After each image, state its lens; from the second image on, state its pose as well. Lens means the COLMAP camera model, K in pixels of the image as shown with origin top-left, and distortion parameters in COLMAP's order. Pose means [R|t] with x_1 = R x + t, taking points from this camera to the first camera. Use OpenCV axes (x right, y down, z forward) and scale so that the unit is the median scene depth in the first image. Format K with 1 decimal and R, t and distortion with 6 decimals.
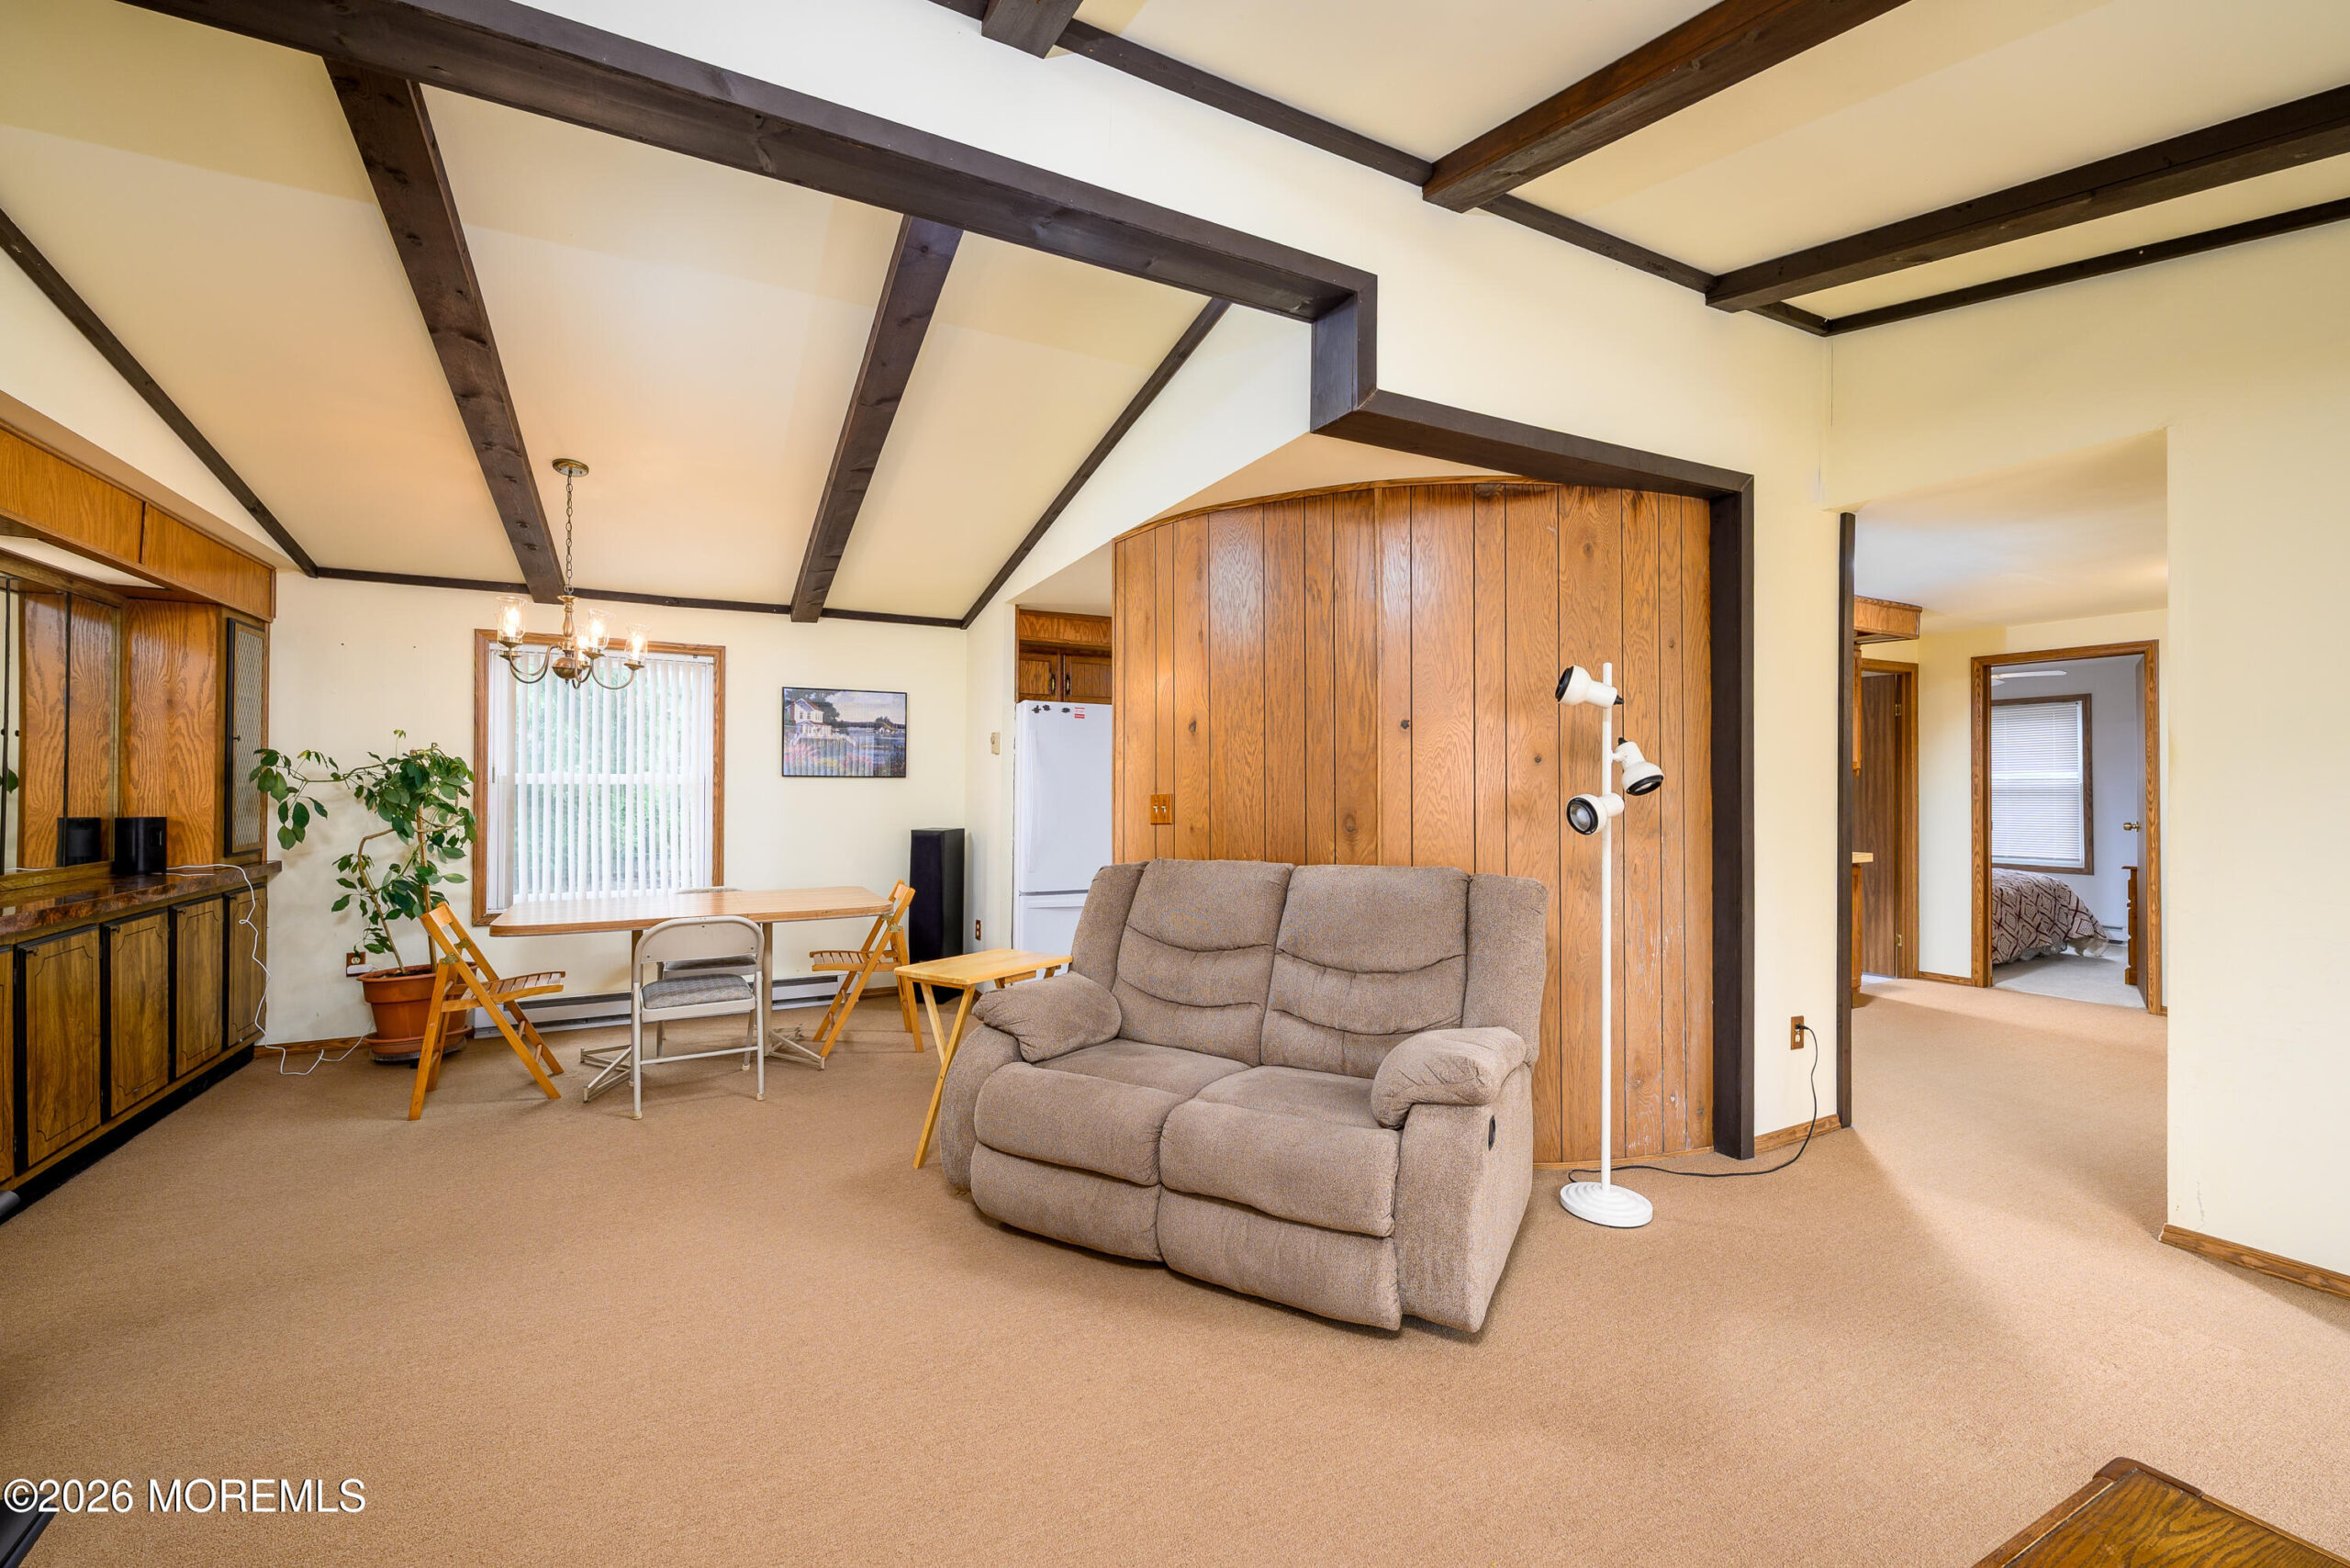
lens RADIAL K [[957.3, 0, 1183.7], [0, 957.3, 777.0], [0, 0, 1]] dist [-0.002177, -0.000007]
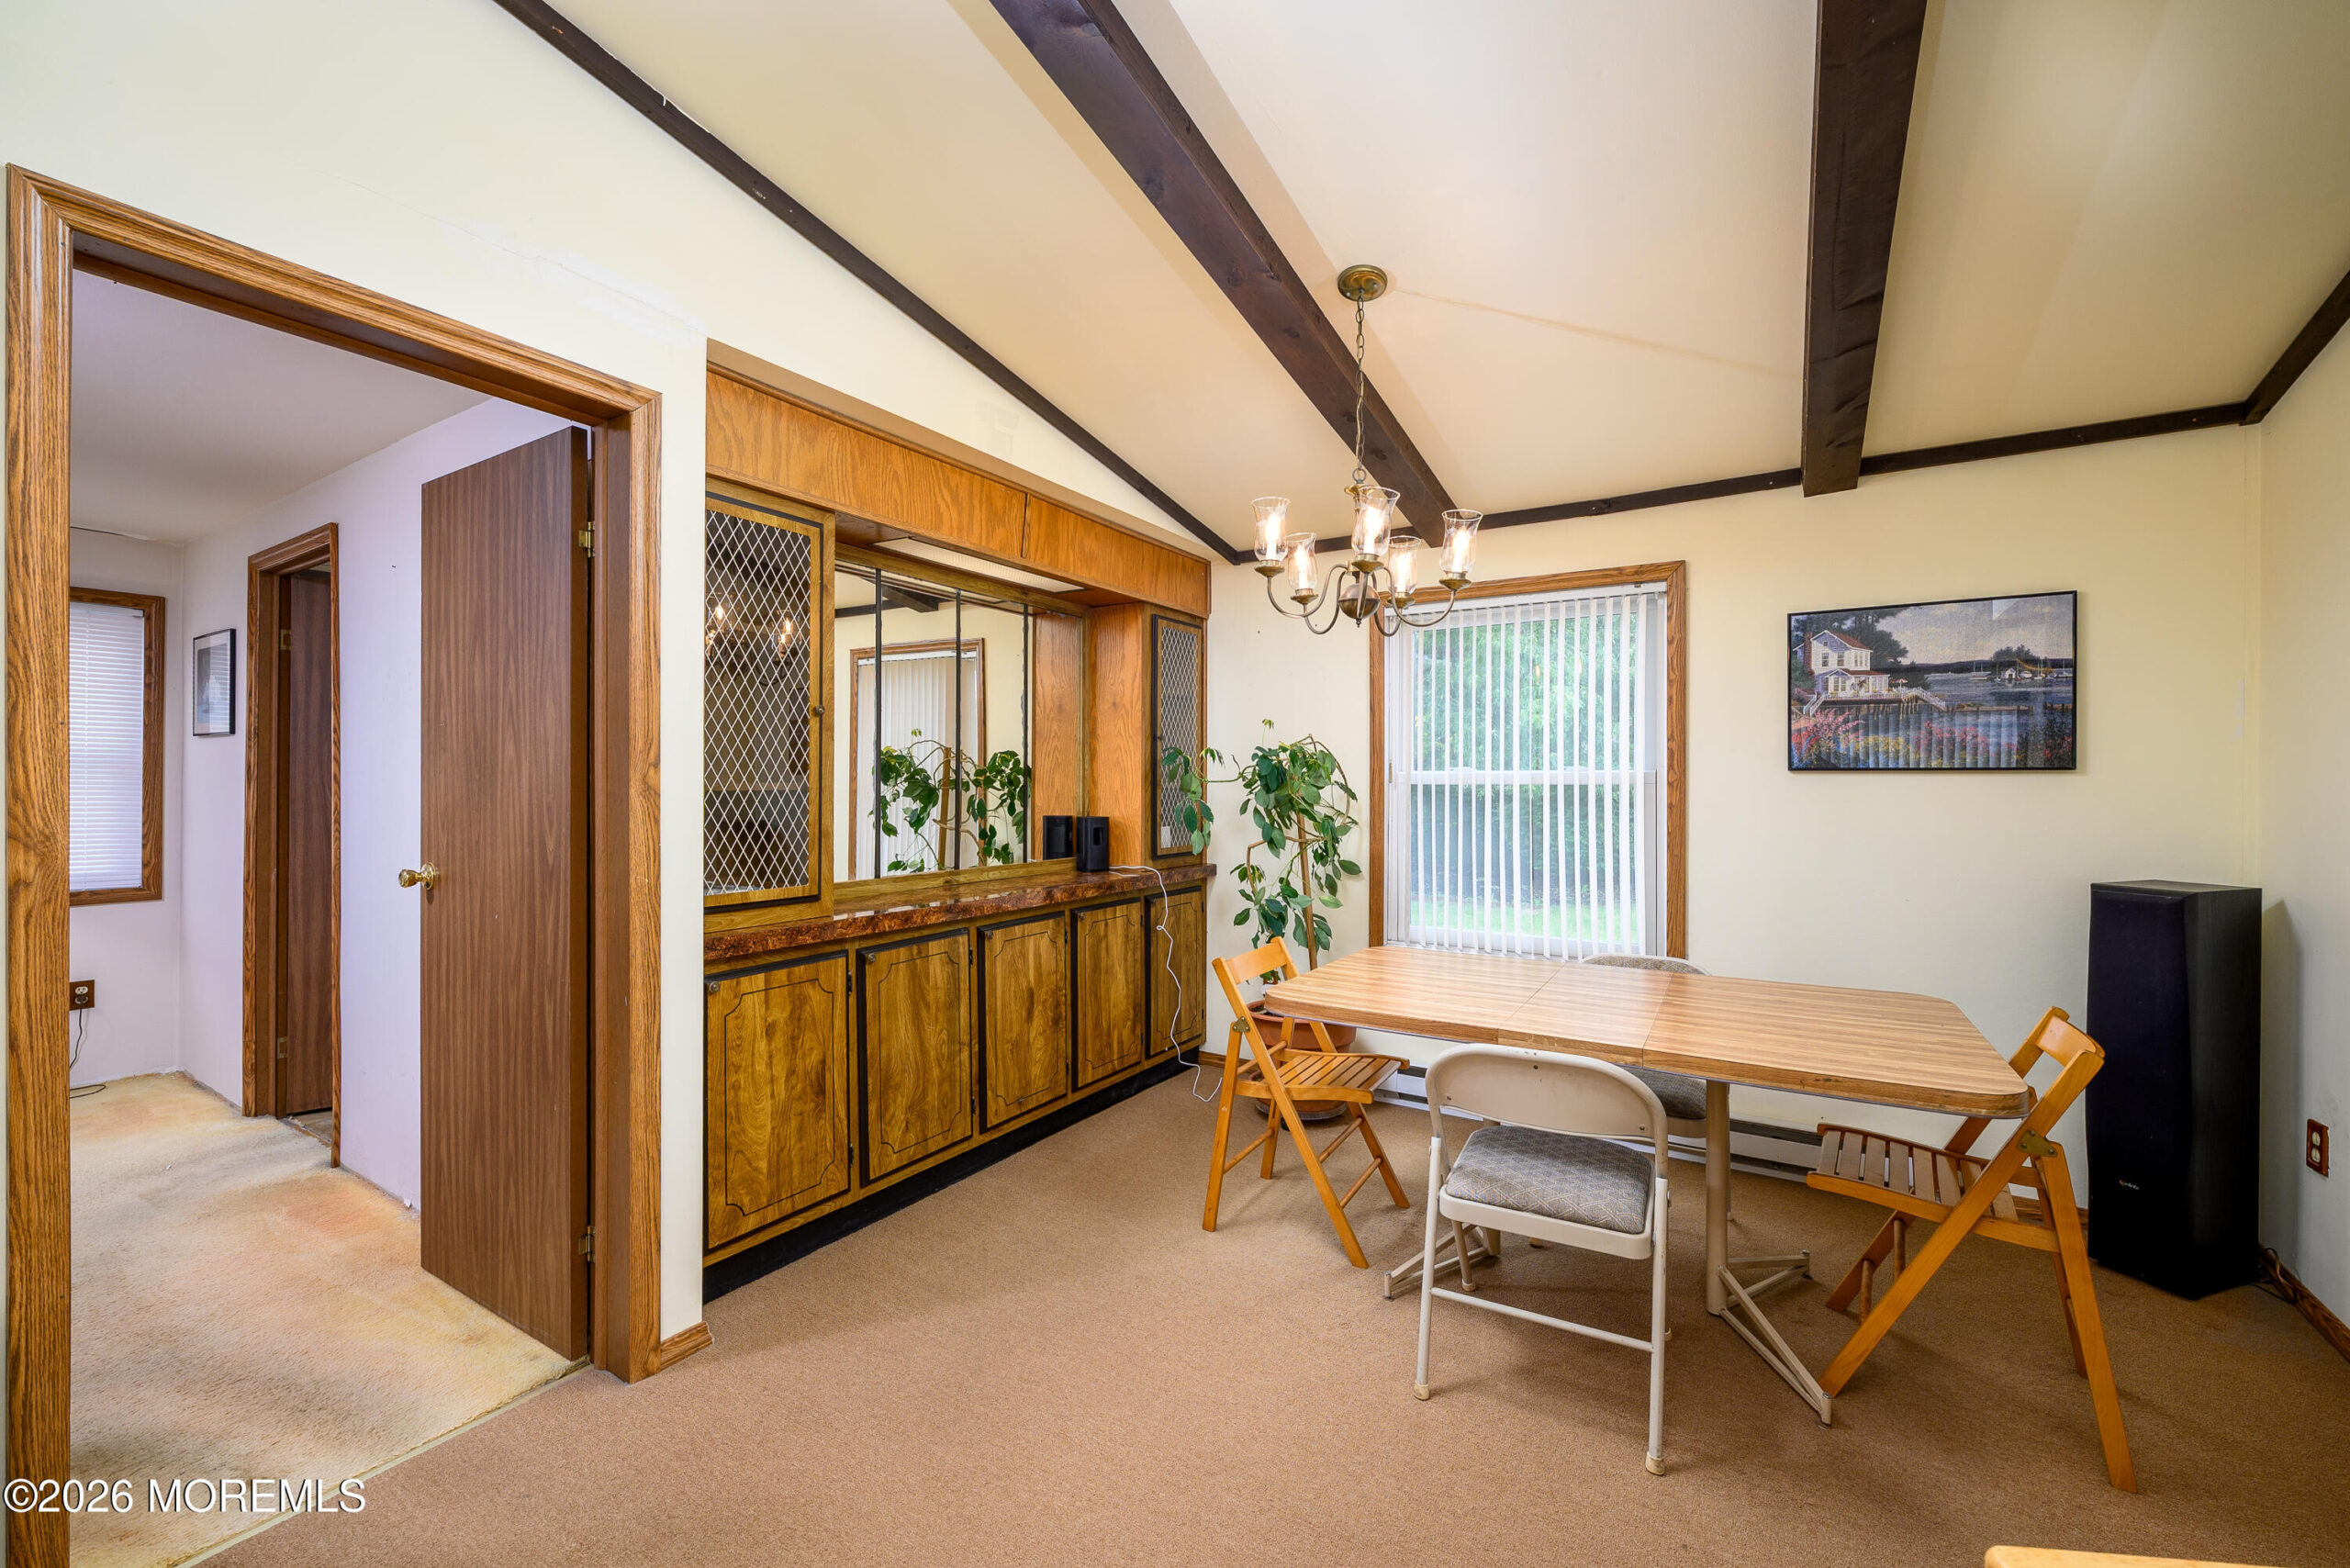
lens RADIAL K [[931.8, 0, 1184.5], [0, 931.8, 783.0], [0, 0, 1]] dist [-0.002819, -0.000179]
pose [[0.497448, -0.002074, -0.867491, -0.156923], [0.007403, 0.999971, 0.001855, 0.004166], [0.867462, -0.007345, 0.497449, 0.551123]]
